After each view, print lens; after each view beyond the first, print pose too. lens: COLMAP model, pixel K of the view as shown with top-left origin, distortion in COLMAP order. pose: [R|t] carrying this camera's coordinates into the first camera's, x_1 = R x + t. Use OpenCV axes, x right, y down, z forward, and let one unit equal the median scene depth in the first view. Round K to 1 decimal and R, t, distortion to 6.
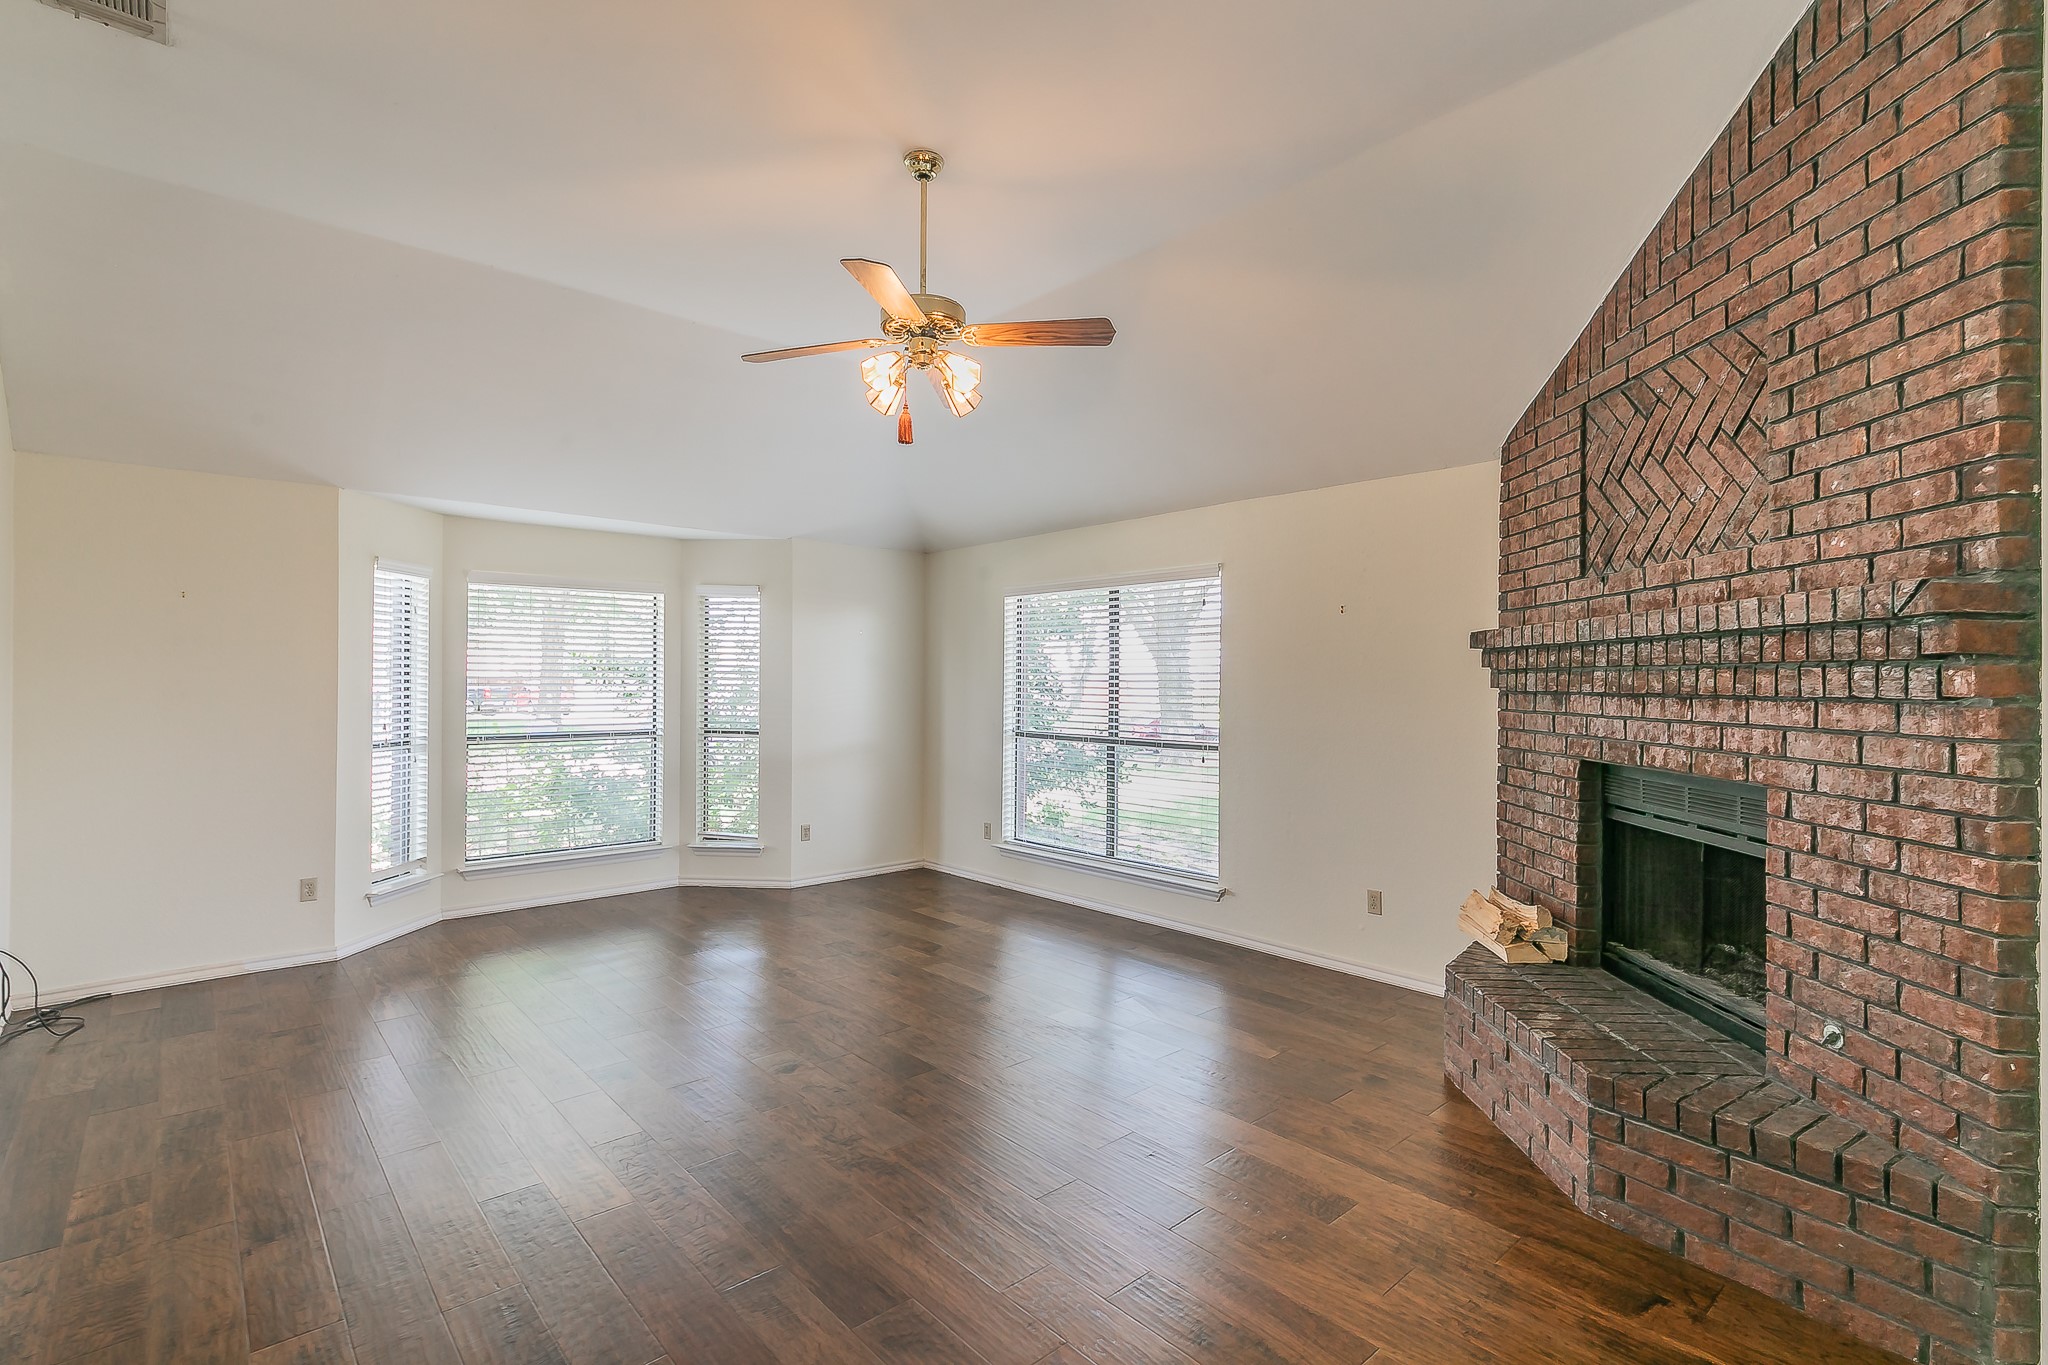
lens RADIAL K [[951.6, 0, 1024.0], [0, 951.6, 682.5], [0, 0, 1]] dist [0.001468, 0.000159]
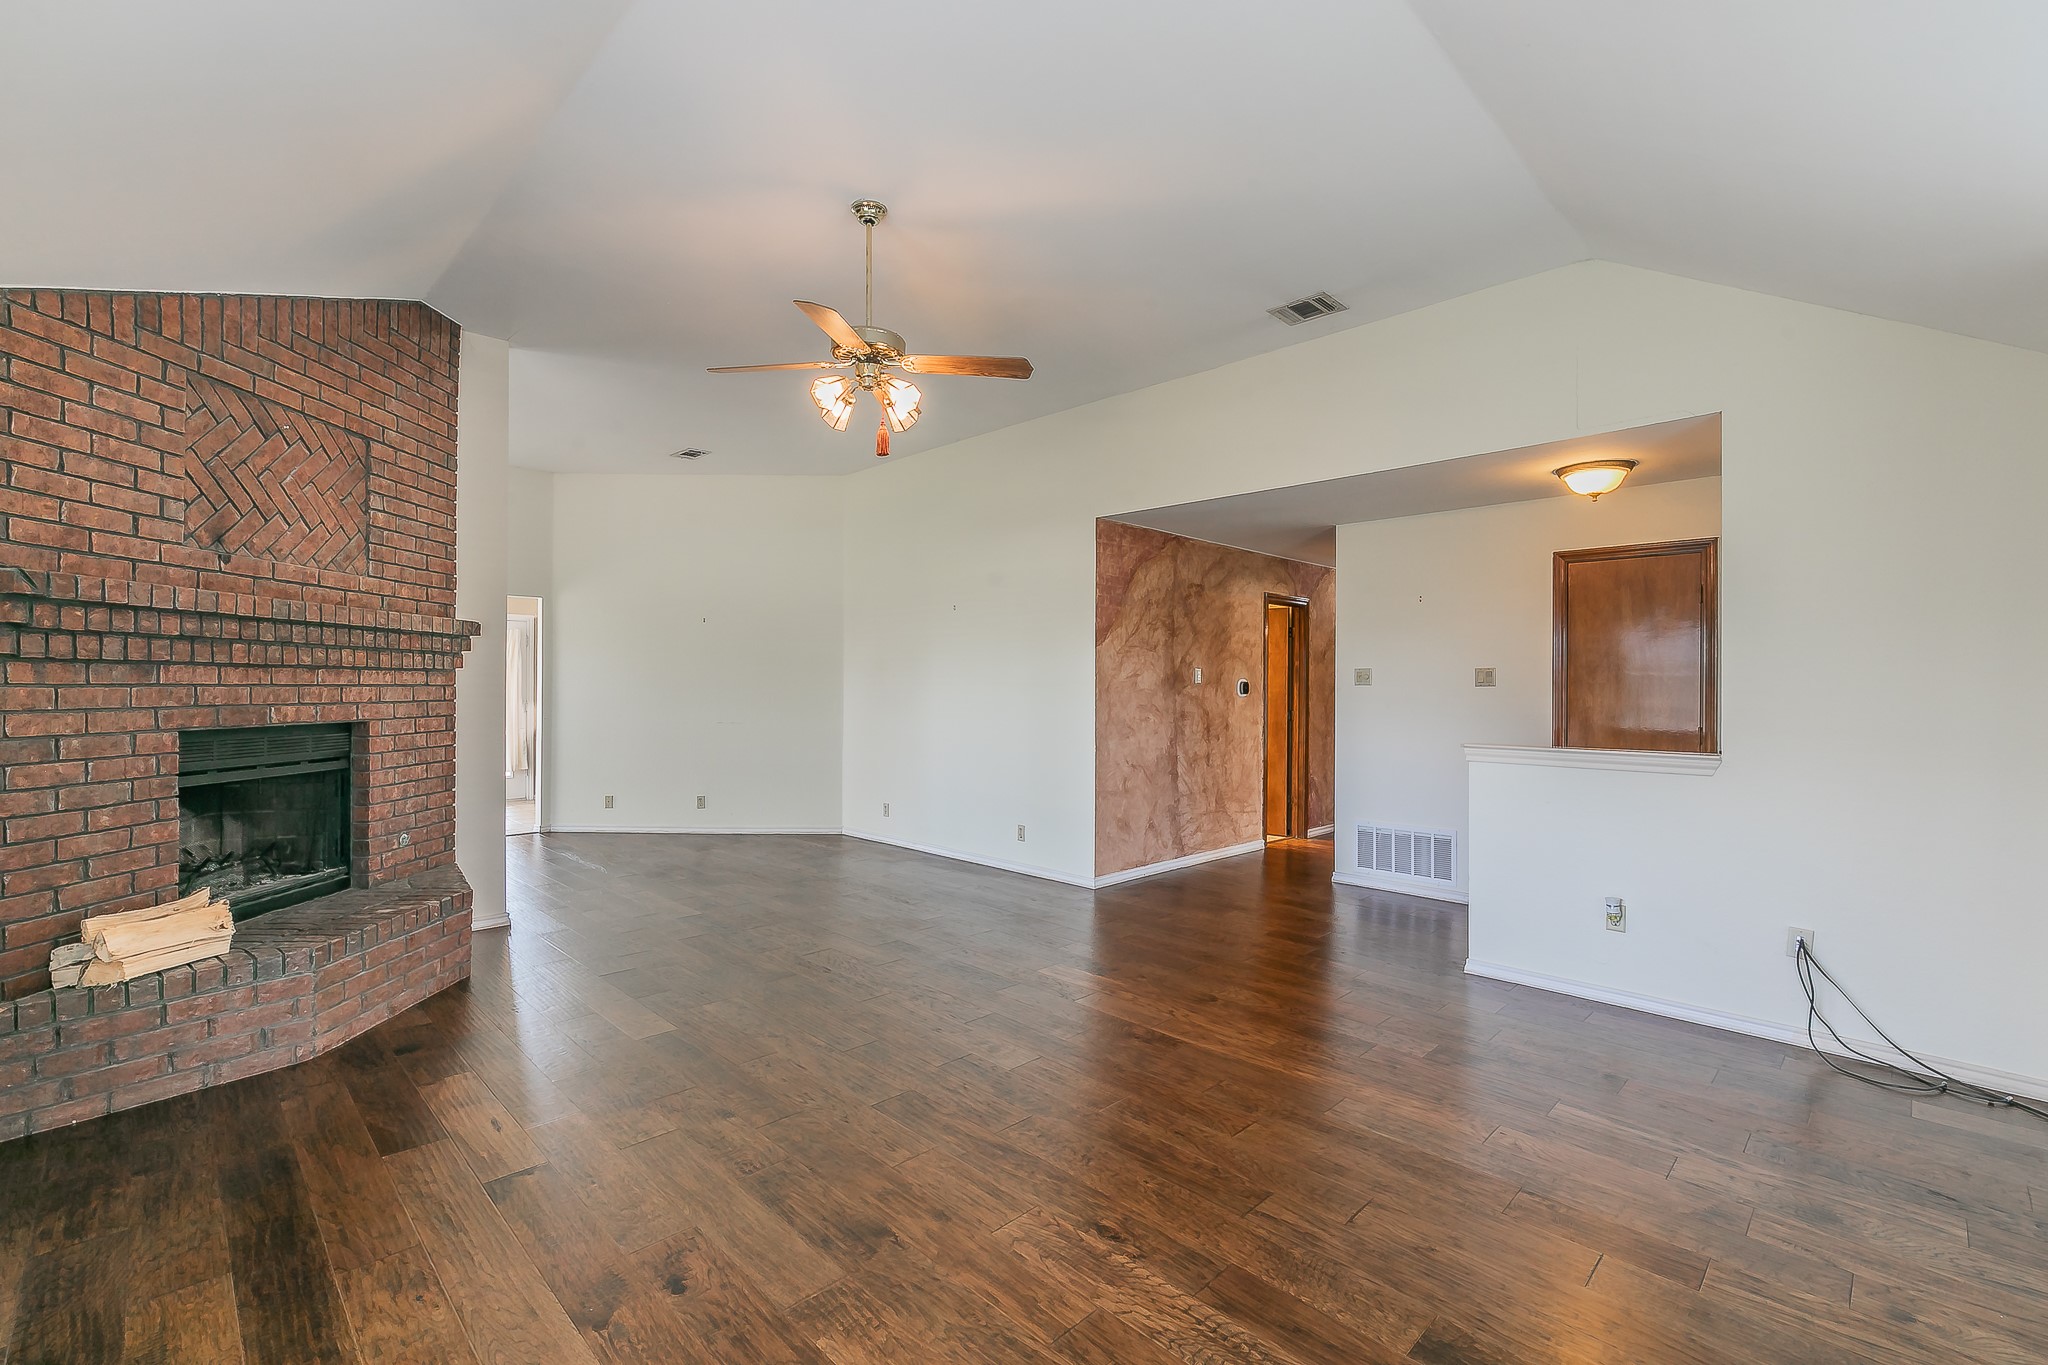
lens RADIAL K [[911.6, 0, 1024.0], [0, 911.6, 682.5], [0, 0, 1]] dist [0.000675, -0.000059]
pose [[-0.998980, -0.010899, -0.043810, -0.267865], [-0.010763, 0.999936, -0.003346, 0.028667], [0.043844, -0.002871, -0.999034, 2.248984]]
